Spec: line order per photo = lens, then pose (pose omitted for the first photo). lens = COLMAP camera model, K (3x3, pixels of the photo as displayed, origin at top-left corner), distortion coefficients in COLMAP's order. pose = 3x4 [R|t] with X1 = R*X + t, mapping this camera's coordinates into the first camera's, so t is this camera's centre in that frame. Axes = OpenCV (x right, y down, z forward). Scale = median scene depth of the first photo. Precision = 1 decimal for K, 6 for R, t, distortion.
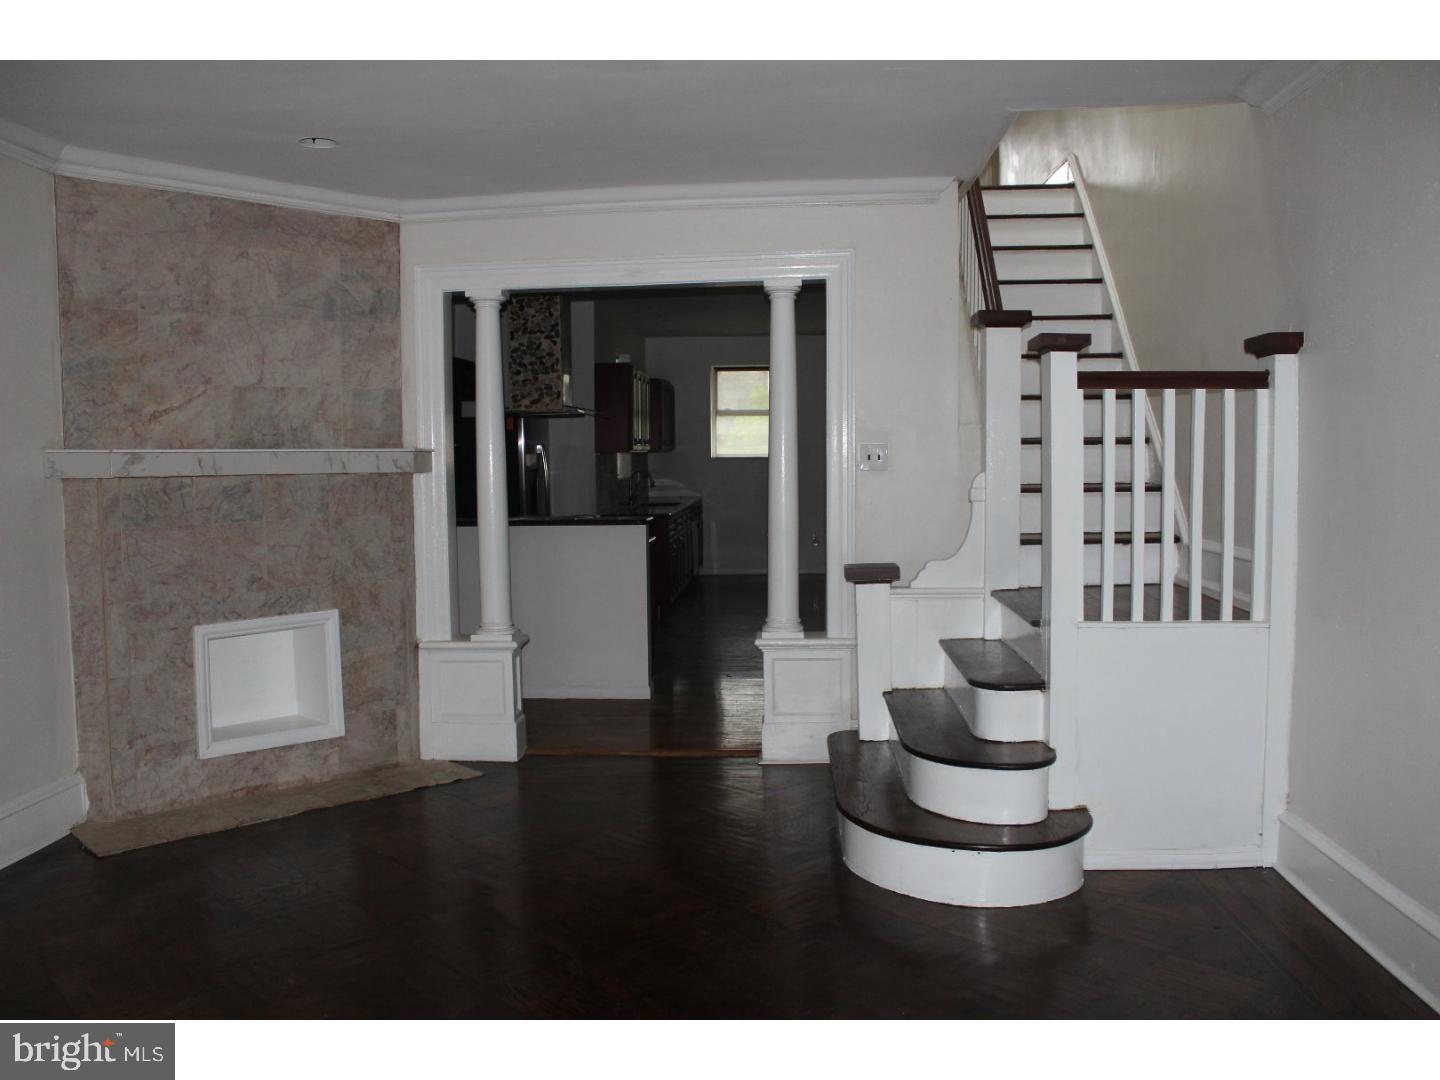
lens RADIAL K [[1213.5, 0, 720.4], [0, 1213.5, 539.6], [0, 0, 1]] dist [-0.137088, 0.116147]
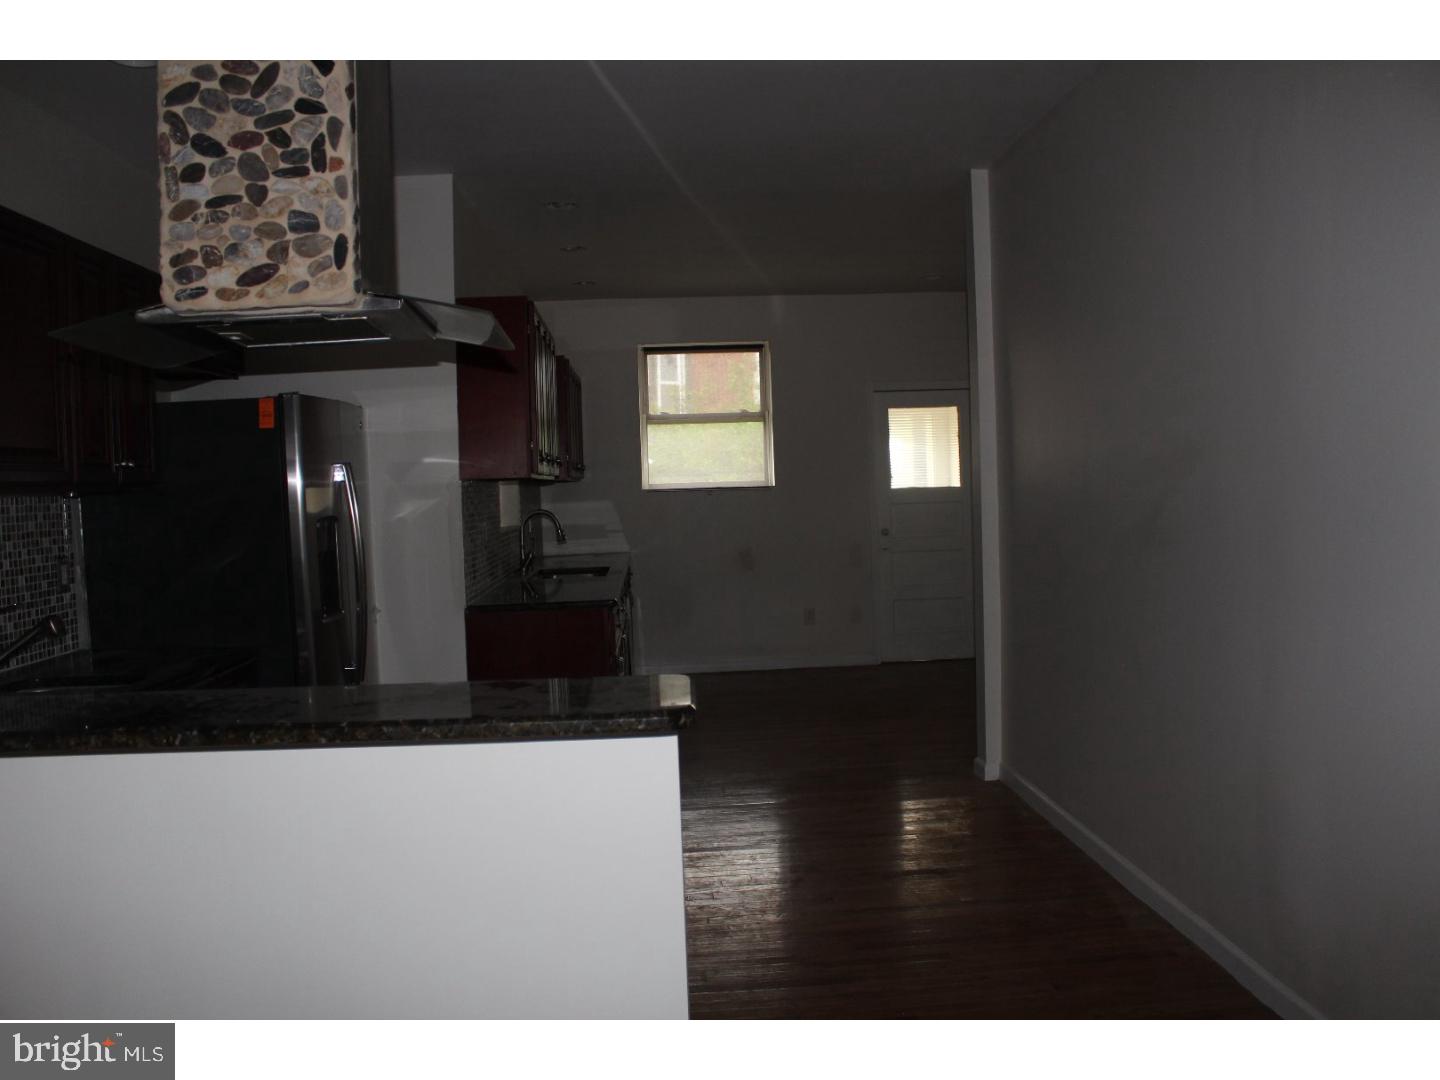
lens RADIAL K [[1213.5, 0, 718.9], [0, 1213.5, 535.8], [0, 0, 1]] dist [-0.137088, 0.116147]
pose [[0.992470, -0.030031, 0.118747, -0.082305], [0.034287, 0.998835, -0.033965, -0.041923], [-0.117588, 0.037781, 0.992343, 0.720173]]
